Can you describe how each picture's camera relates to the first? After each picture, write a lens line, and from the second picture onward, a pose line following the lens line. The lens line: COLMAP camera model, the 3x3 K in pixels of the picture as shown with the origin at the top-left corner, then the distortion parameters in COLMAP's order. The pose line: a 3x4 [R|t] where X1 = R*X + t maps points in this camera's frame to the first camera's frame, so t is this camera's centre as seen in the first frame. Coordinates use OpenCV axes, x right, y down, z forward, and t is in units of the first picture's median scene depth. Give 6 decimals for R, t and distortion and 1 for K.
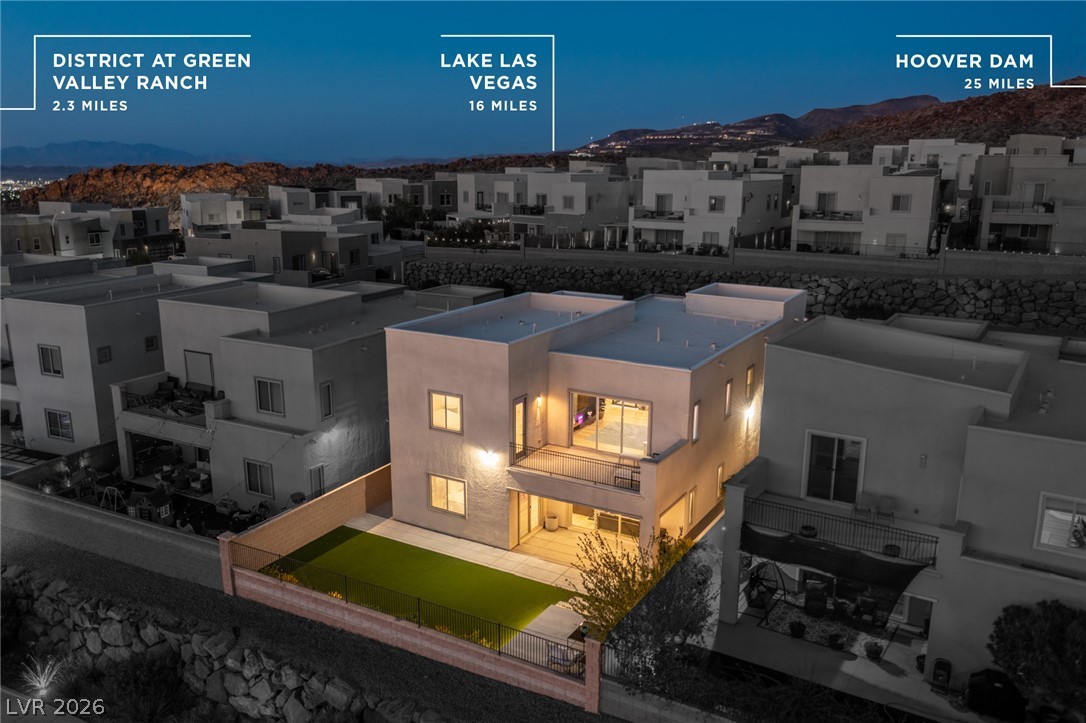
lens RADIAL K [[860.6, 0, 543.0], [0, 860.6, 361.5], [0, 0, 1]] dist [-0.008651, 0.001519]
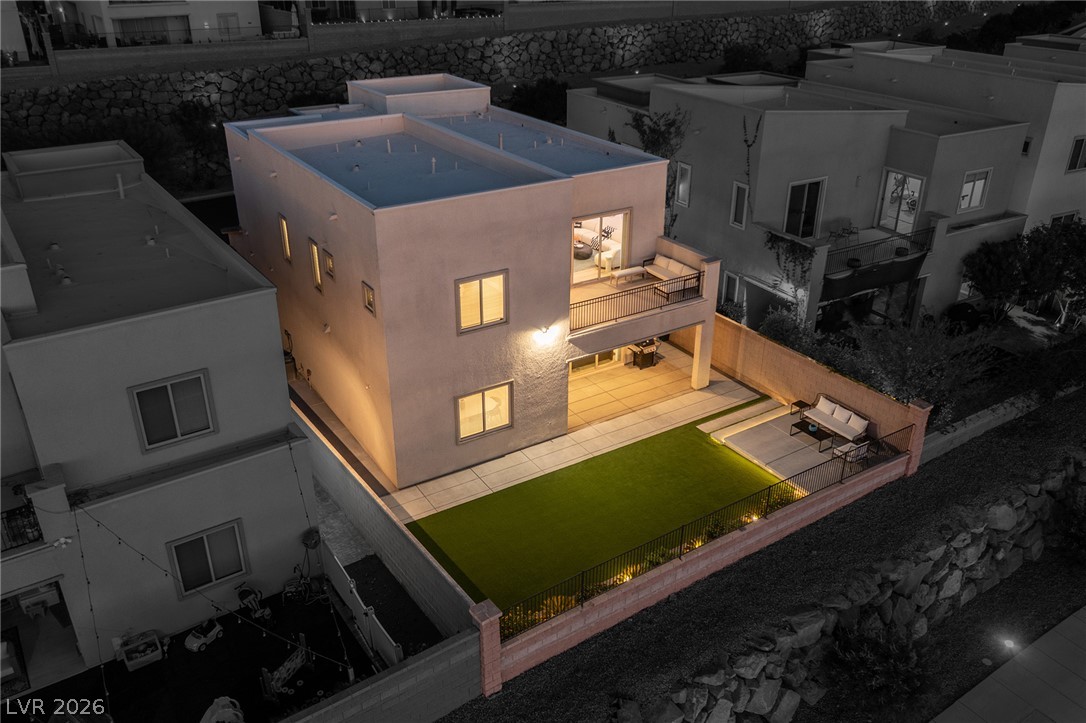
lens RADIAL K [[860.6, 0, 543.0], [0, 860.6, 361.5], [0, 0, 1]] dist [-0.008651, 0.001519]
pose [[0.449257, -0.397111, 0.800295, -0.356515], [0.199948, 0.917752, 0.343150, -0.067511], [-0.870740, 0.005855, 0.491708, 0.325700]]
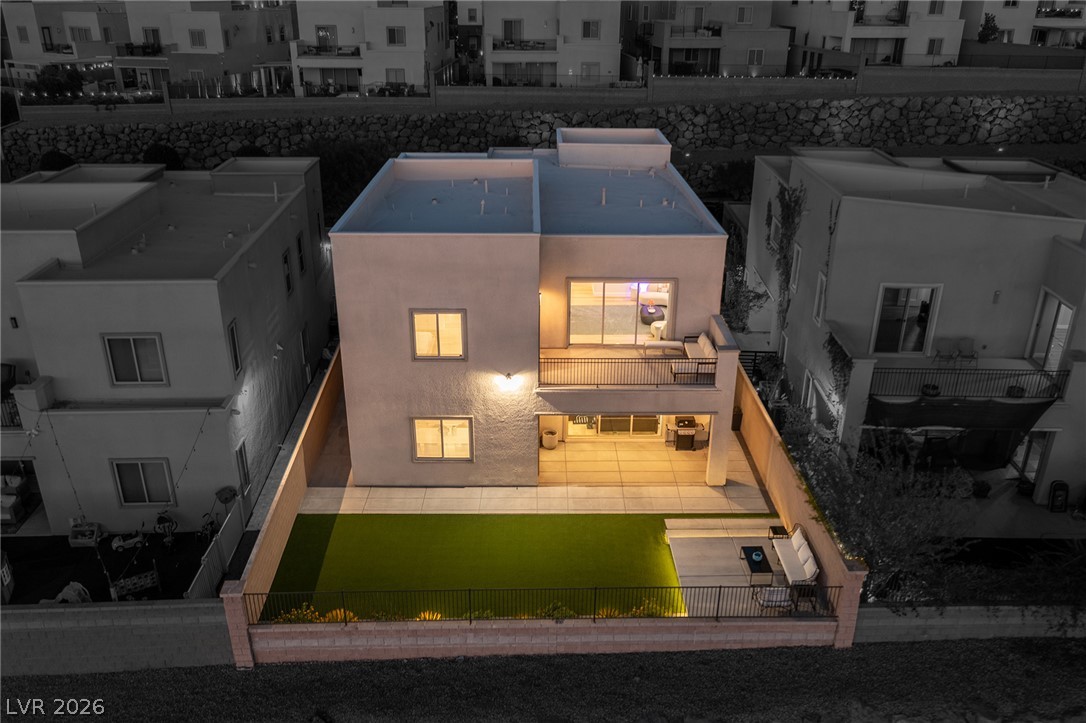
lens RADIAL K [[860.6, 0, 543.0], [0, 860.6, 361.5], [0, 0, 1]] dist [-0.008651, 0.001519]
pose [[0.854434, -0.203797, 0.477922, -0.211162], [0.113634, 0.970891, 0.210852, -0.035055], [-0.506981, -0.125851, 0.852720, 0.166738]]
